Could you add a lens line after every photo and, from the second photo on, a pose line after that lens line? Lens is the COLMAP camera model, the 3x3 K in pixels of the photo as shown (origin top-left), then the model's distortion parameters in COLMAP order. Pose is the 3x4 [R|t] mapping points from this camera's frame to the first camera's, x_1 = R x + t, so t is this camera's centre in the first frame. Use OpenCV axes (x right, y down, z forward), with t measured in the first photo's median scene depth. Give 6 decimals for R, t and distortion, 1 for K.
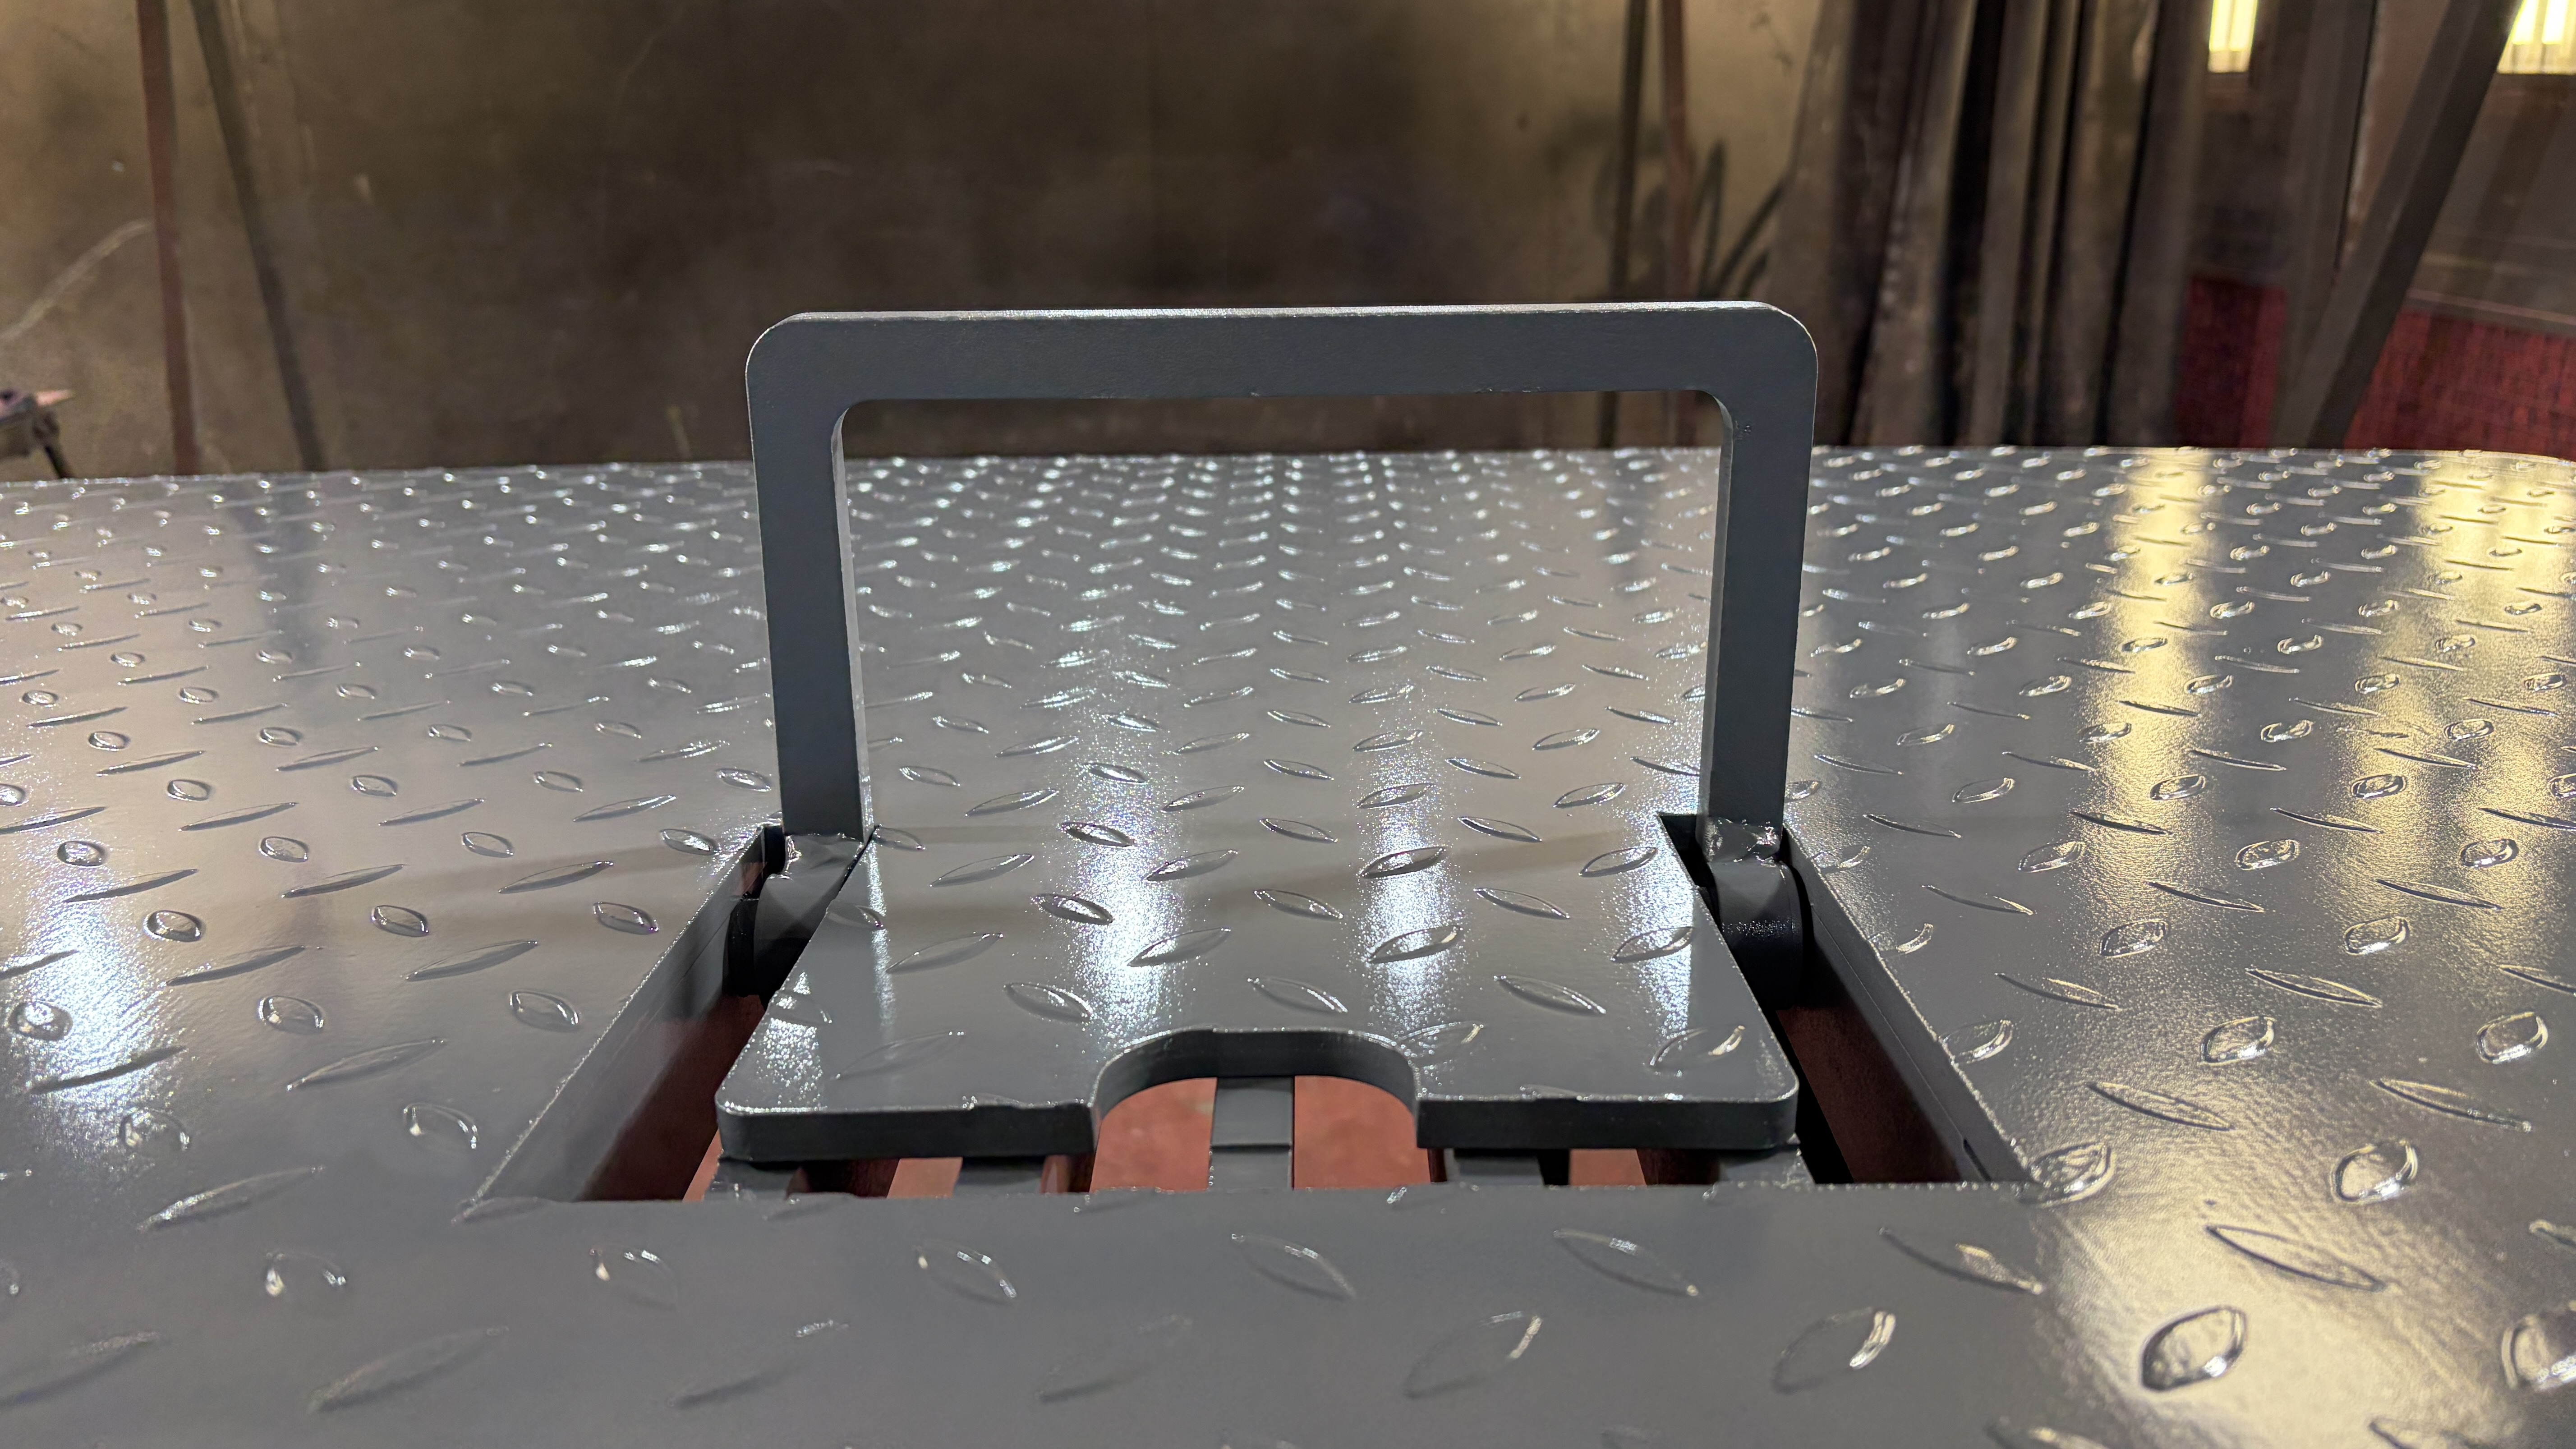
lens RADIAL K [[1954.0, 0, 1286.2], [0, 1954.0, 701.7], [0, 0, 1]] dist [0.049900, -0.047513]
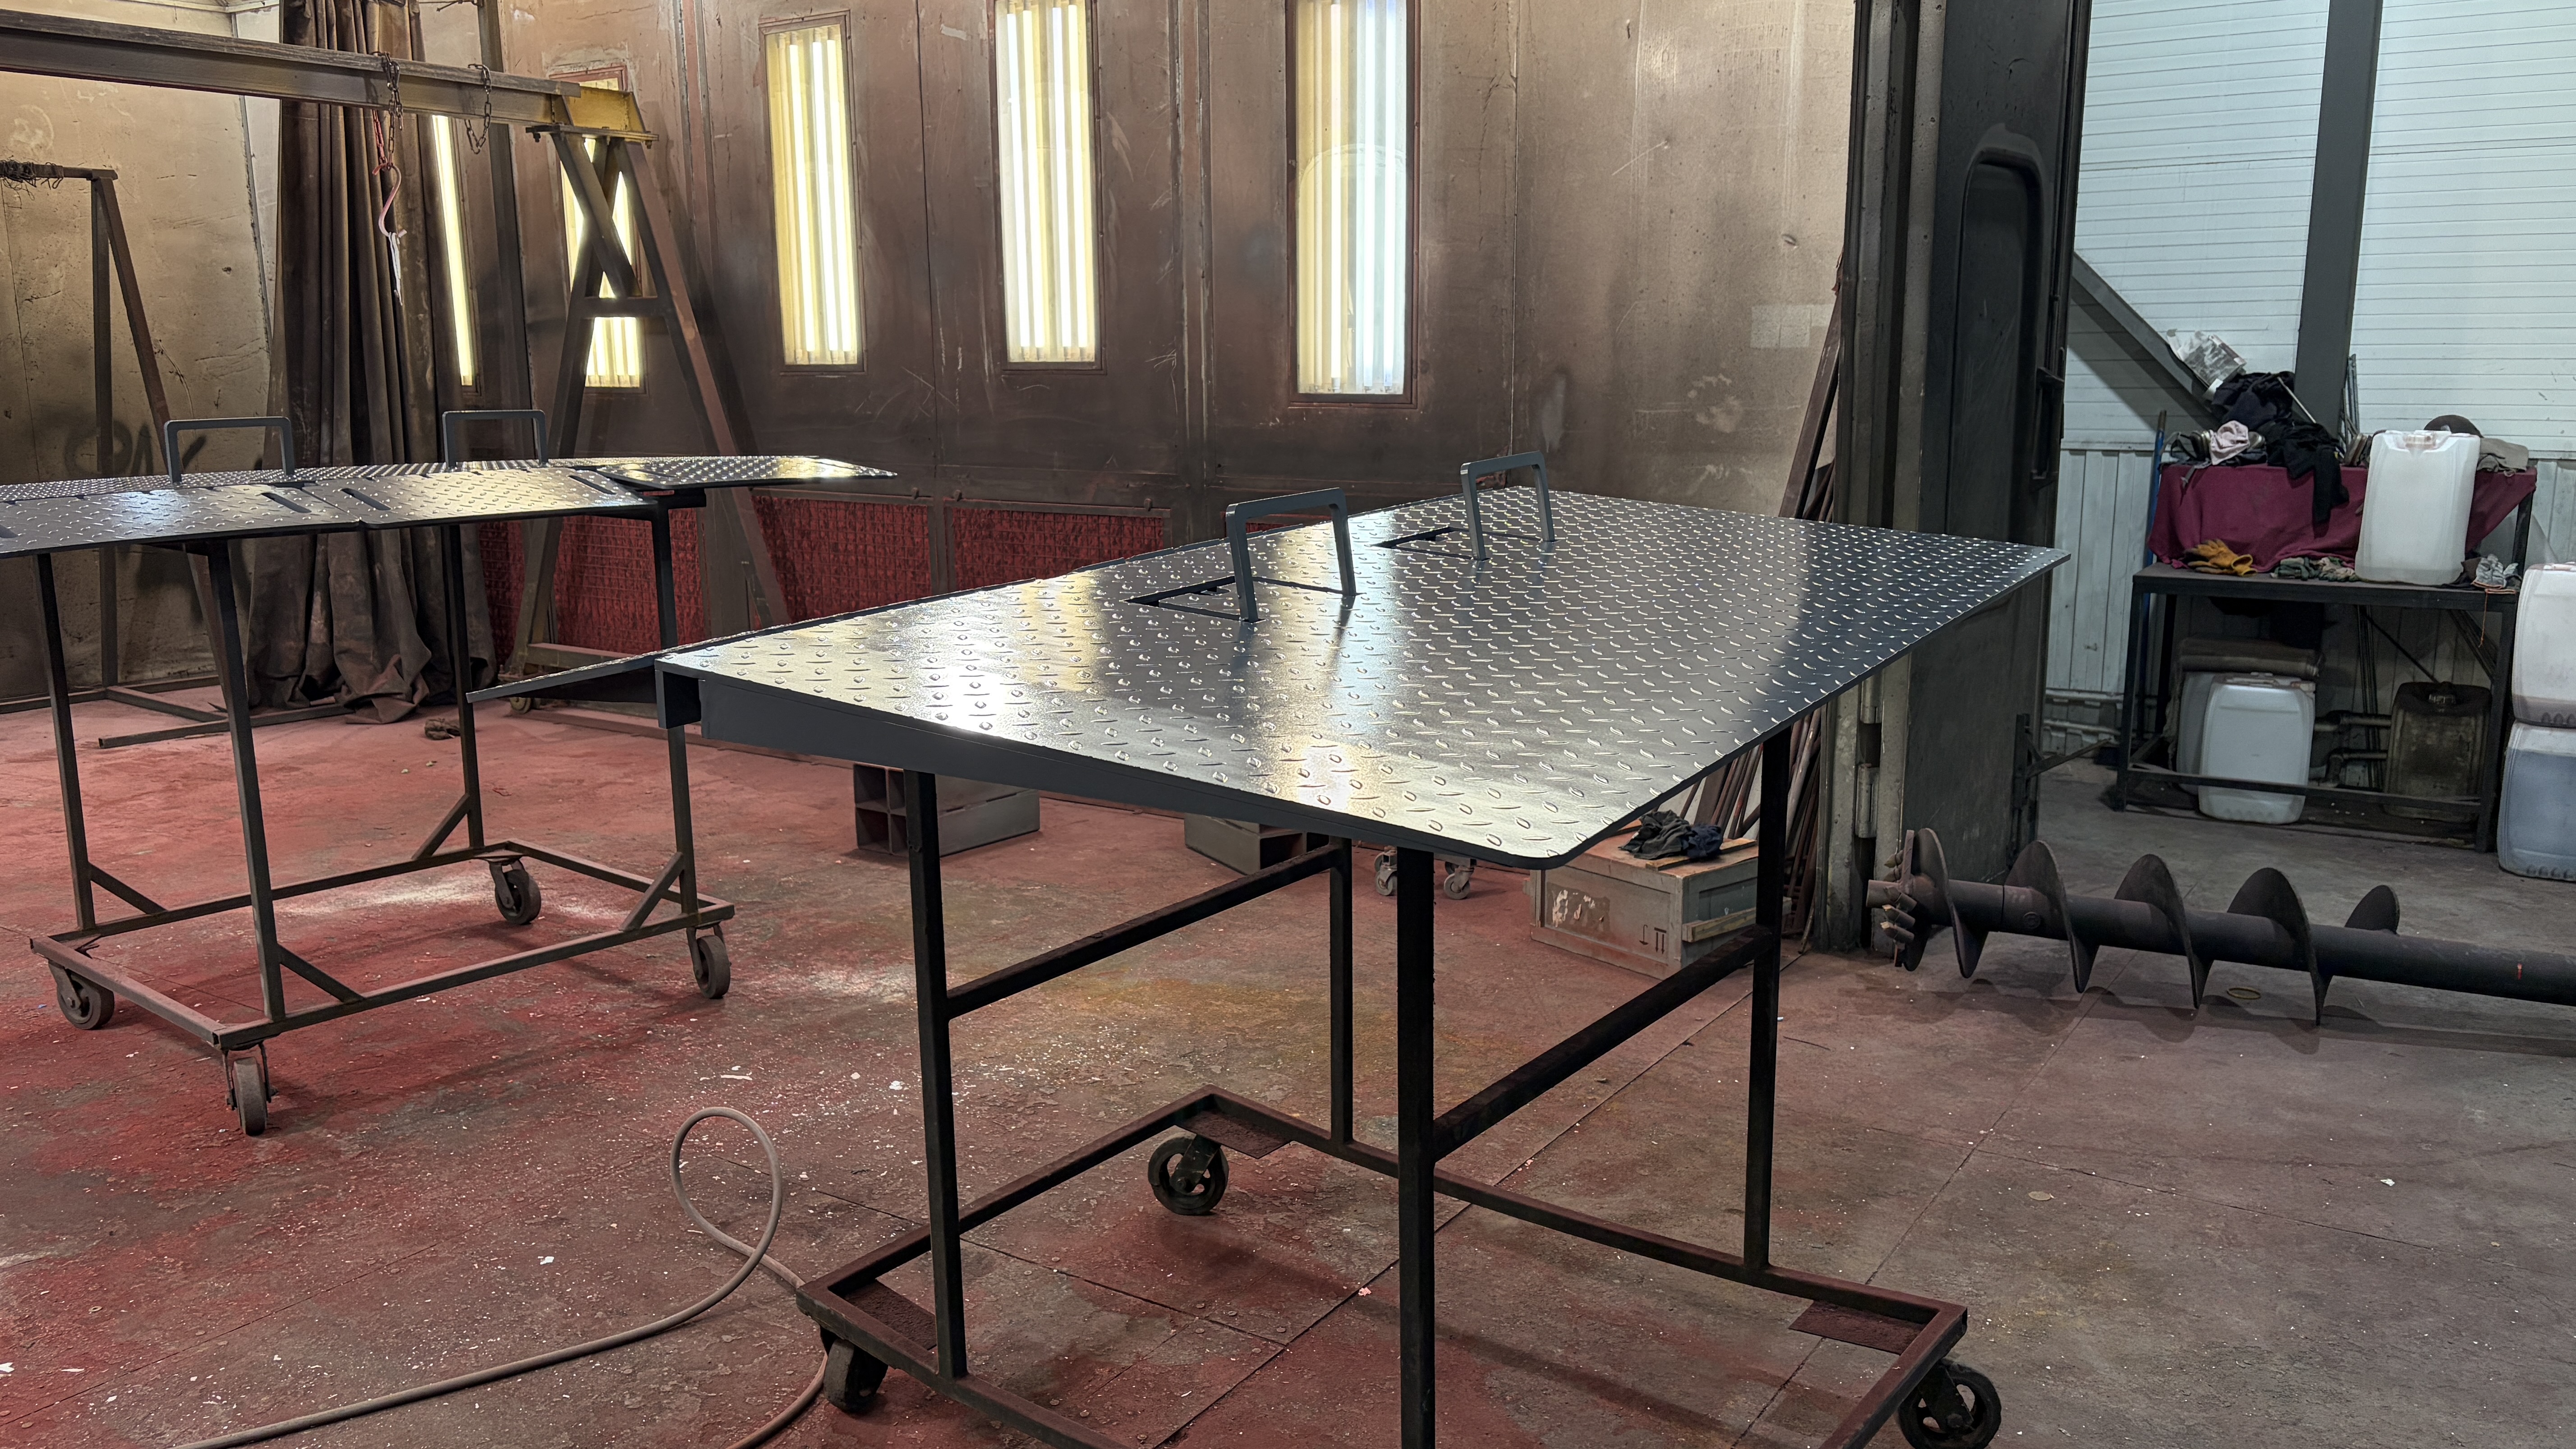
lens RADIAL K [[1954.0, 0, 1287.8], [0, 1954.0, 729.3], [0, 0, 1]] dist [0.049900, -0.047513]
pose [[0.643306, -0.130493, 0.754406, -0.612505], [0.231744, 0.972332, -0.029426, 0.312648], [-0.729693, 0.193759, 0.655748, -0.979302]]
